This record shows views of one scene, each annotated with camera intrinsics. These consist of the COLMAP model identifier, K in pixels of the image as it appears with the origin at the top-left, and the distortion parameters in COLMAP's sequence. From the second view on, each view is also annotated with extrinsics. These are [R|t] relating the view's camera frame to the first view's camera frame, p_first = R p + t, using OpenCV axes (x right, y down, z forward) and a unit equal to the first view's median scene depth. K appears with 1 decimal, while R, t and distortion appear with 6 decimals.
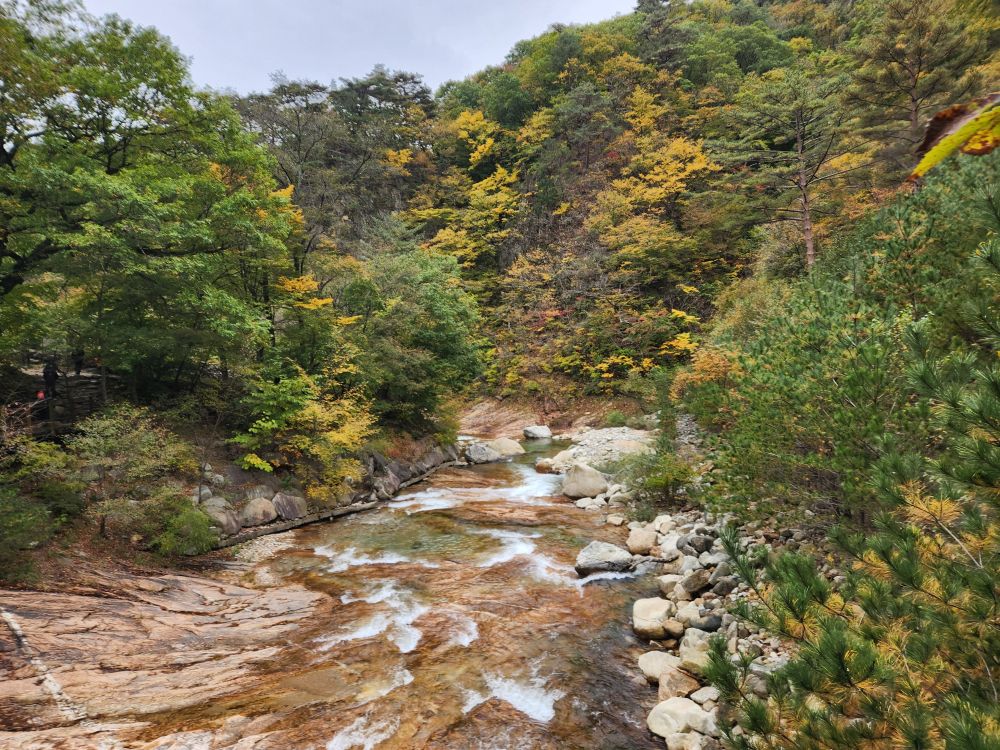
lens RADIAL K [[659.9, 0, 494.4], [0, 659.9, 378.5], [0, 0, 1]] dist [0.087459, -0.061078]
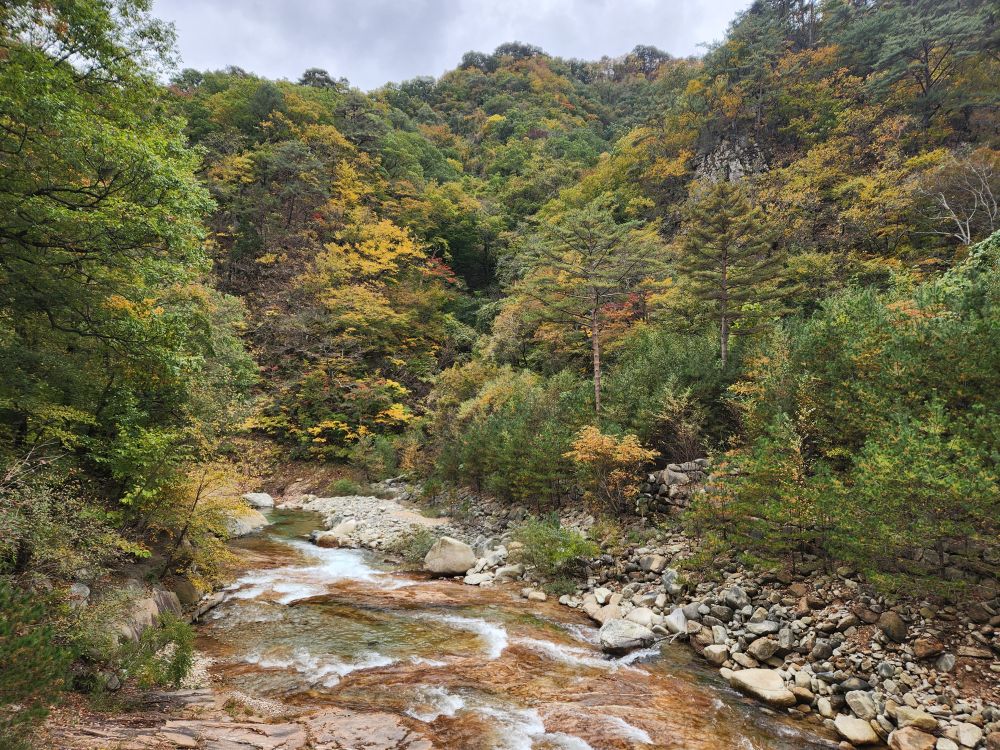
lens RADIAL K [[659.9, 0, 494.4], [0, 659.9, 378.5], [0, 0, 1]] dist [0.087459, -0.061078]
pose [[0.833247, 0.114232, 0.540972, -0.144073], [-0.061900, 0.991547, -0.114032, 0.000803], [-0.549425, 0.061531, 0.833274, 0.049048]]
